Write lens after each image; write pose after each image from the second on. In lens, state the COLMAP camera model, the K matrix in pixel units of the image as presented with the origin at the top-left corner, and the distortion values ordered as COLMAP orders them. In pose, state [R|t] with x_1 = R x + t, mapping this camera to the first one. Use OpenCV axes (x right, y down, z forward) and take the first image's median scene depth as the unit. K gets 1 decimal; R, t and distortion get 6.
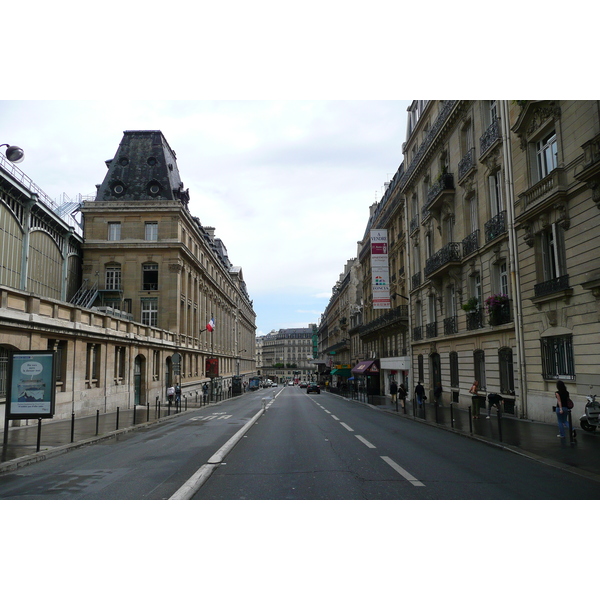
lens RADIAL K [[495.2, 0, 300.3], [0, 495.2, 309.2], [0, 0, 1]] dist [-0.001313, -0.001151]
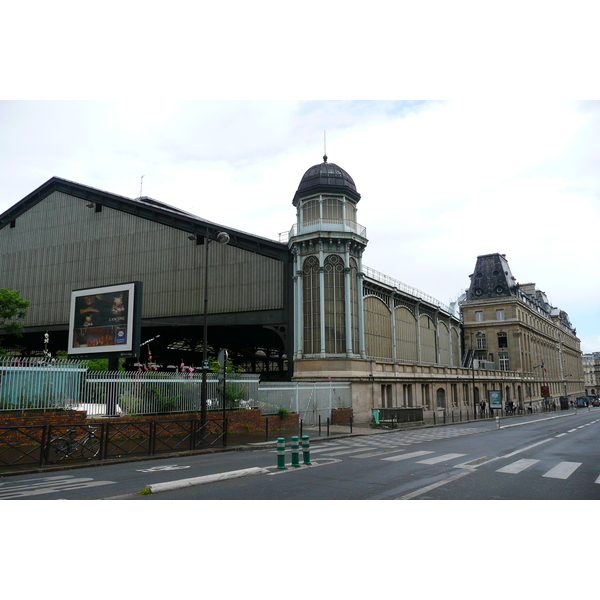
lens RADIAL K [[495.2, 0, 300.3], [0, 495.2, 309.2], [0, 0, 1]] dist [-0.001313, -0.001151]
pose [[0.813617, -0.089744, -0.574433, 0.138741], [0.070179, 0.995950, -0.056197, -0.126572], [0.577150, 0.005409, 0.816620, -0.870077]]
